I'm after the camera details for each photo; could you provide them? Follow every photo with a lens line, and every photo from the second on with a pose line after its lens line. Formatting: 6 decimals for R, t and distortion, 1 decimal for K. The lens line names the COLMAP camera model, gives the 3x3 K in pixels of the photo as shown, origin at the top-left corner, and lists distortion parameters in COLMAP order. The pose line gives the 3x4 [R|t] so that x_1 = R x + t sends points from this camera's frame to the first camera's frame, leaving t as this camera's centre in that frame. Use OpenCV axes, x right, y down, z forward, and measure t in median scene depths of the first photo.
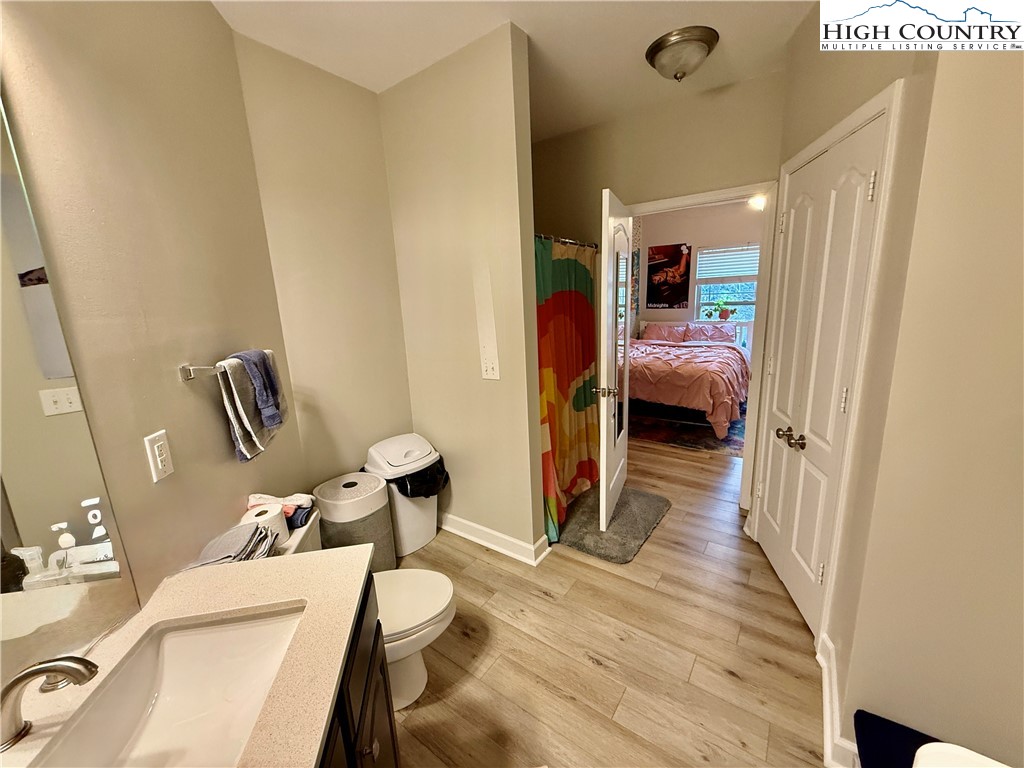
lens RADIAL K [[403.0, 0, 509.4], [0, 403.0, 384.8], [0, 0, 1]] dist [-0.002298, -0.000322]
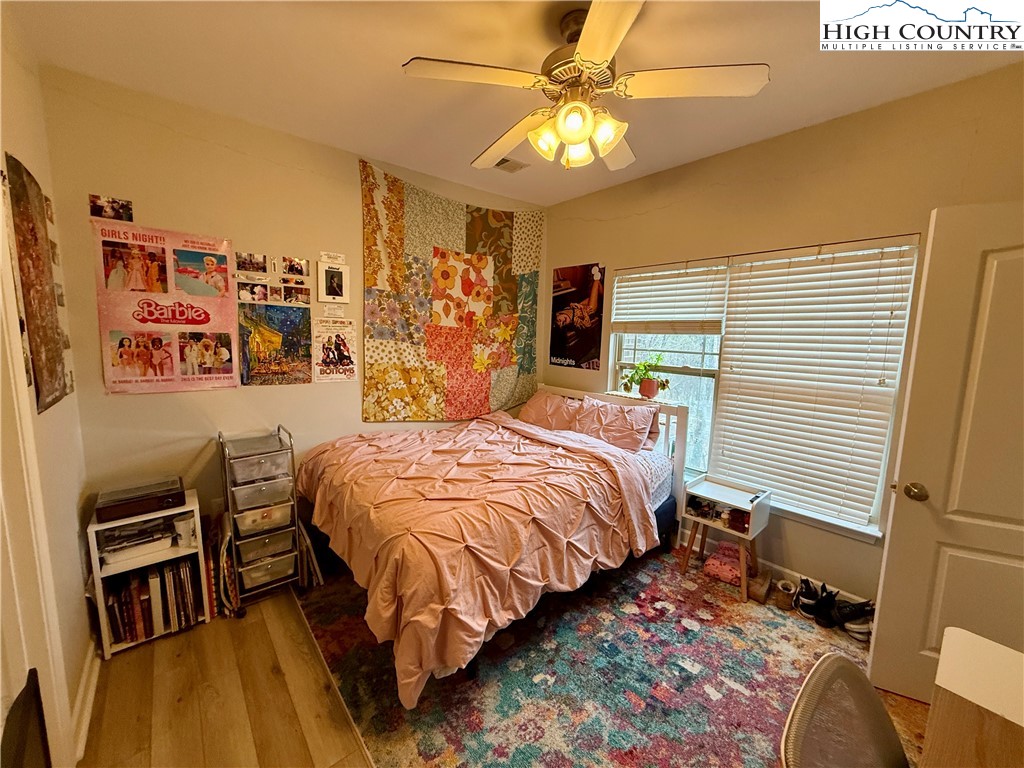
lens RADIAL K [[403.0, 0, 511.9], [0, 403.0, 384.0], [0, 0, 1]] dist [-0.002298, -0.000322]
pose [[0.967741, 0.090213, -0.235242, 0.465978], [-0.107229, 0.992389, -0.060547, -0.121749], [0.227990, 0.083818, 0.970049, 0.400561]]
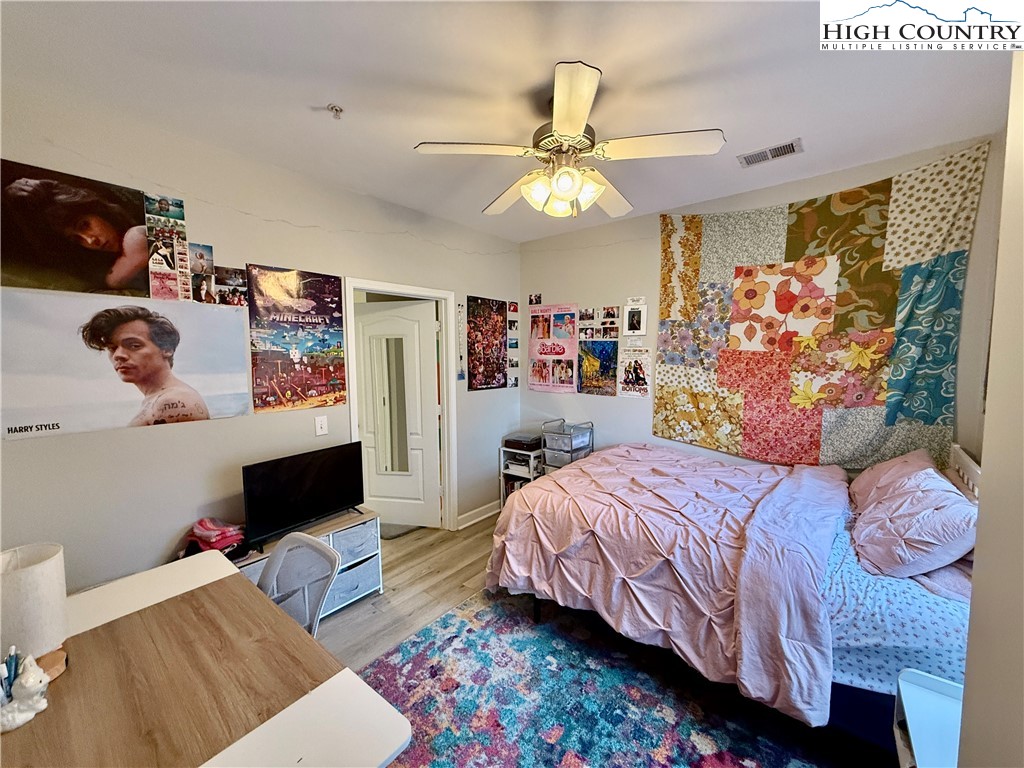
lens RADIAL K [[403.0, 0, 509.8], [0, 403.0, 384.4], [0, 0, 1]] dist [-0.002298, -0.000322]
pose [[-0.057977, 0.117799, -0.991344, 0.770729], [-0.194692, 0.972613, 0.126959, -0.193965], [0.979150, 0.200367, -0.033455, 0.663692]]
